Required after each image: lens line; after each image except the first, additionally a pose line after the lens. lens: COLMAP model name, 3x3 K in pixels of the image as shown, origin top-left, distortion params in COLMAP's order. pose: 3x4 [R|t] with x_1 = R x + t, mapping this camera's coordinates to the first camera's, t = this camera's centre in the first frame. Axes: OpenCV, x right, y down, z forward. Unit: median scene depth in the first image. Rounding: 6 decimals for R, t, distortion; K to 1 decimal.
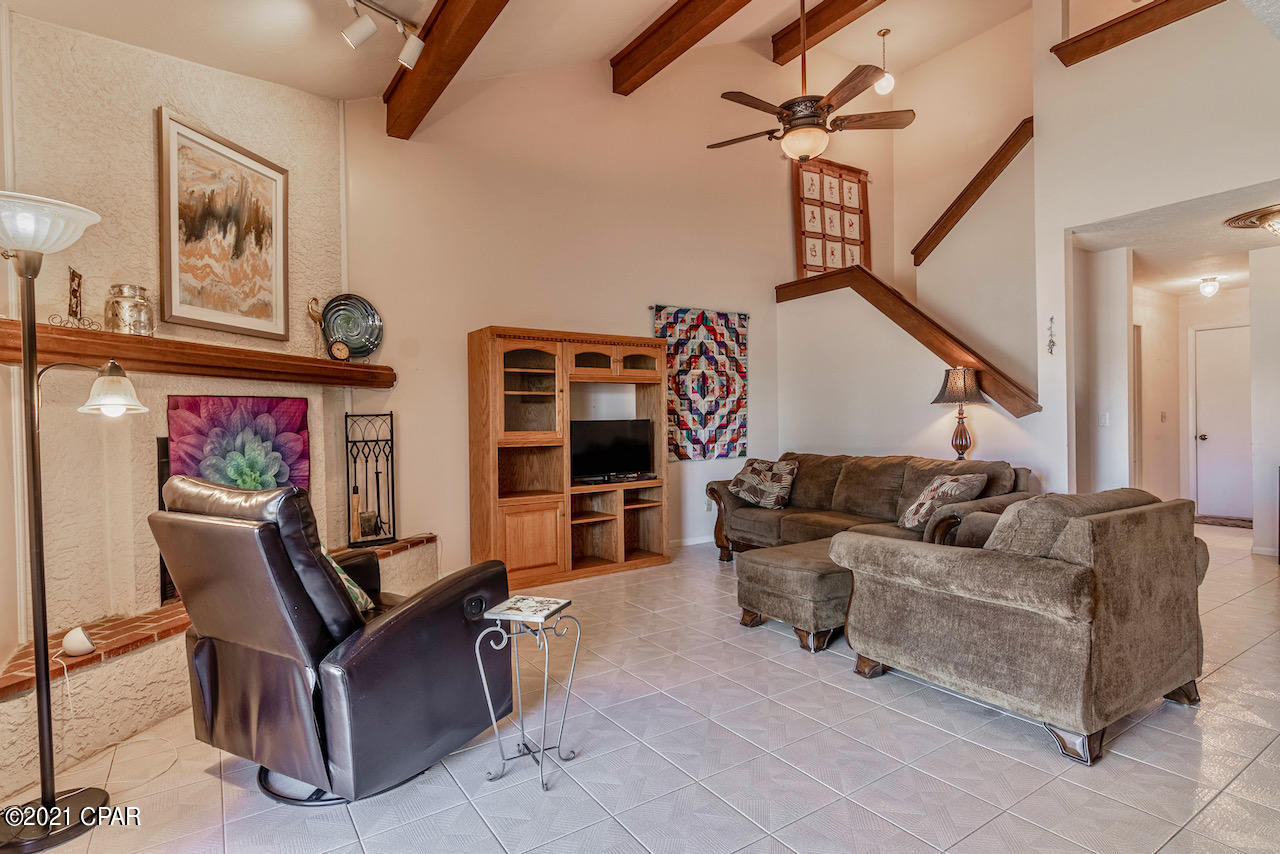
lens RADIAL K [[648.5, 0, 640.0], [0, 648.5, 427.0], [0, 0, 1]] dist [0.001790, 0.002361]
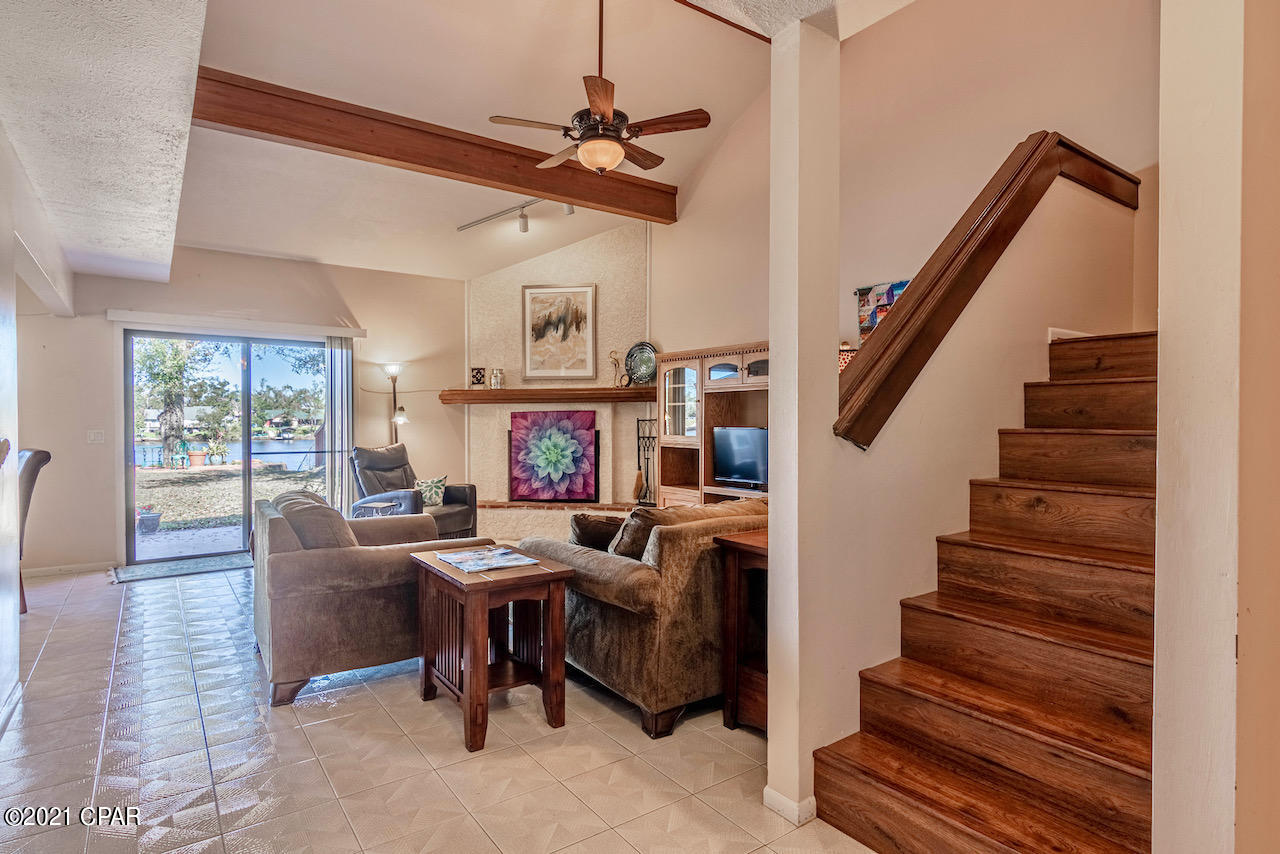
lens RADIAL K [[689.2, 0, 640.0], [0, 689.2, 427.0], [0, 0, 1]] dist [0.000833, 0.000713]
pose [[0.030454, 0.028582, -0.999127, 0.775420], [-0.010074, 0.999549, 0.028287, -0.030918], [0.999485, 0.009204, 0.030728, 0.608200]]
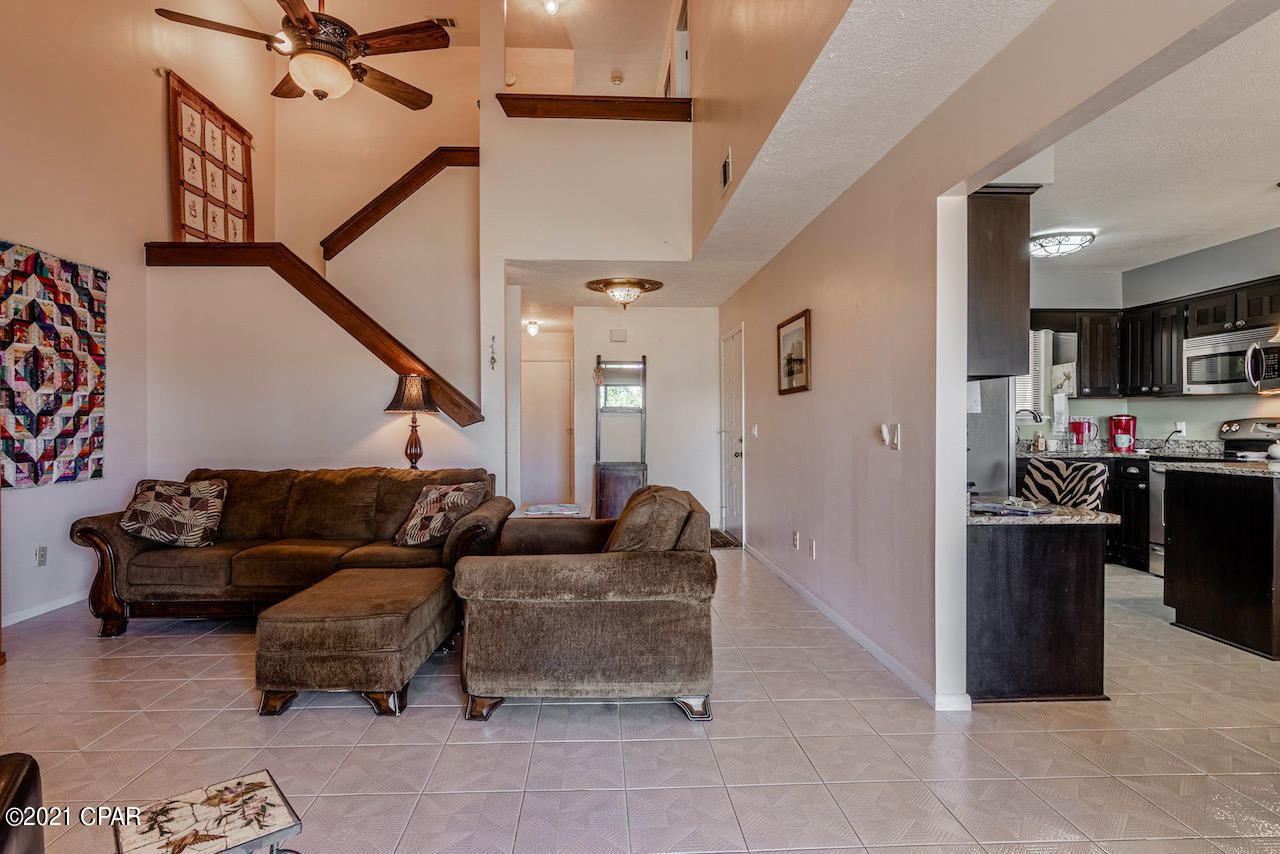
lens RADIAL K [[648.5, 0, 640.0], [0, 648.5, 427.0], [0, 0, 1]] dist [0.001790, 0.002361]
pose [[0.528806, 0.014016, 0.848627, -0.130446], [-0.001763, 0.999880, -0.015416, 0.001410], [-0.848741, 0.006656, 0.528767, 0.159610]]
